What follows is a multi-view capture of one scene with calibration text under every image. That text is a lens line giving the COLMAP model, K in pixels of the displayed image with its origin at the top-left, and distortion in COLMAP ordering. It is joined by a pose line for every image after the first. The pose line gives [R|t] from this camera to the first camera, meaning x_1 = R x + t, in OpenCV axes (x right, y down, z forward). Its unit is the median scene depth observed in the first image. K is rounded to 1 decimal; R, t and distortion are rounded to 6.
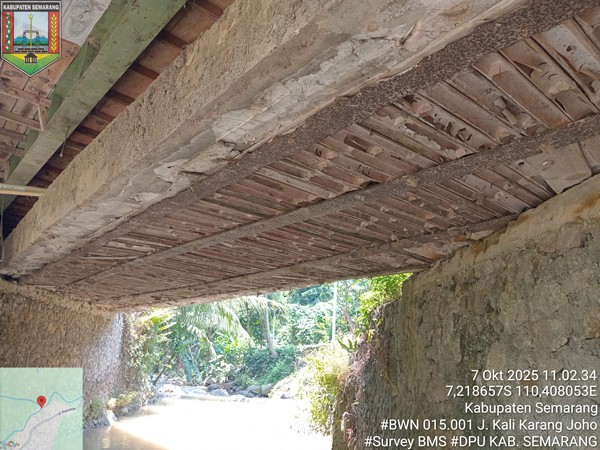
lens RADIAL K [[450.9, 0, 300.7], [0, 450.9, 222.8], [0, 0, 1]] dist [0.038488, -0.100870]
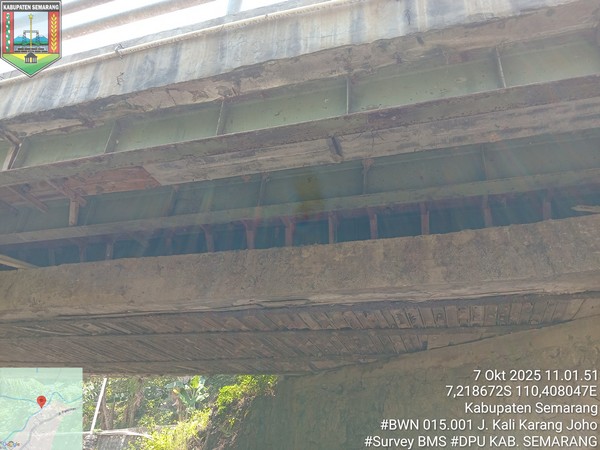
lens RADIAL K [[450.9, 0, 300.7], [0, 450.9, 222.8], [0, 0, 1]] dist [0.038488, -0.100870]
pose [[0.848395, 0.257308, 0.462621, -0.368517], [-0.167688, 0.959545, -0.226173, -0.021712], [-0.502102, 0.114309, 0.857221, -0.183706]]
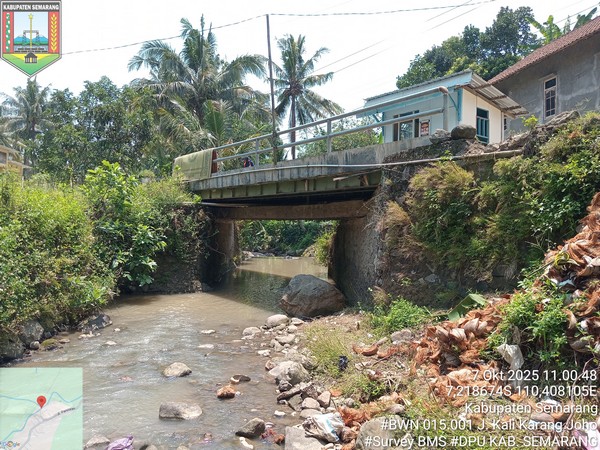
lens RADIAL K [[450.9, 0, 300.7], [0, 450.9, 222.8], [0, 0, 1]] dist [0.038488, -0.100870]
pose [[0.997748, -0.030376, -0.059804, 0.101084], [0.045953, 0.959035, 0.279536, -0.711295], [0.048863, -0.281654, 0.958271, -1.999386]]
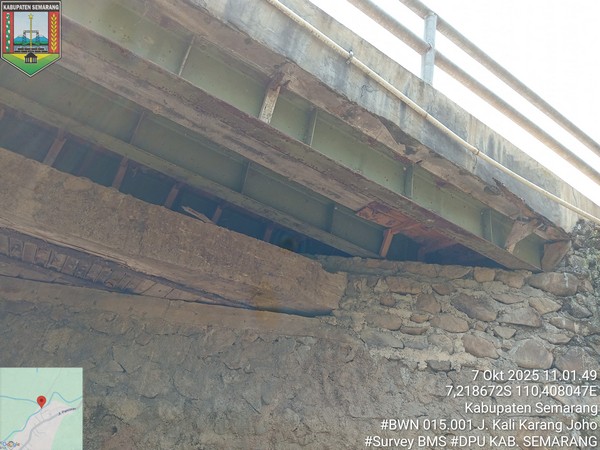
lens RADIAL K [[450.9, 0, 300.7], [0, 450.9, 222.8], [0, 0, 1]] dist [0.038488, -0.100870]
pose [[0.141910, 0.428663, 0.892250, -0.347644], [-0.423884, 0.840863, -0.336558, -0.058589], [-0.894530, -0.330450, 0.301031, -0.206393]]
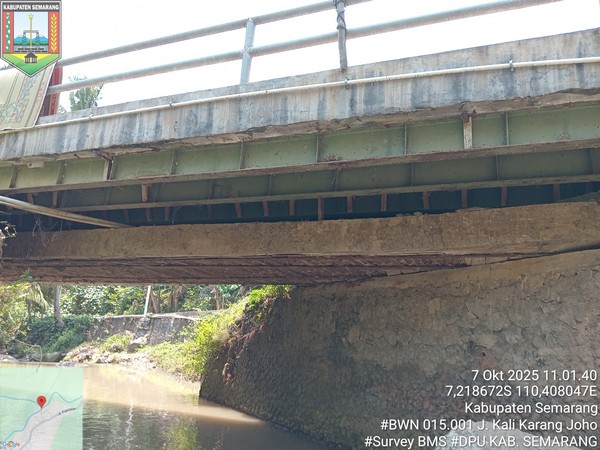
lens RADIAL K [[450.9, 0, 300.7], [0, 450.9, 222.8], [0, 0, 1]] dist [0.038488, -0.100870]
pose [[0.876244, 0.124020, 0.465634, -0.509490], [-0.151794, 0.988157, 0.022458, -0.147222], [-0.457334, -0.090359, 0.884692, -0.495509]]
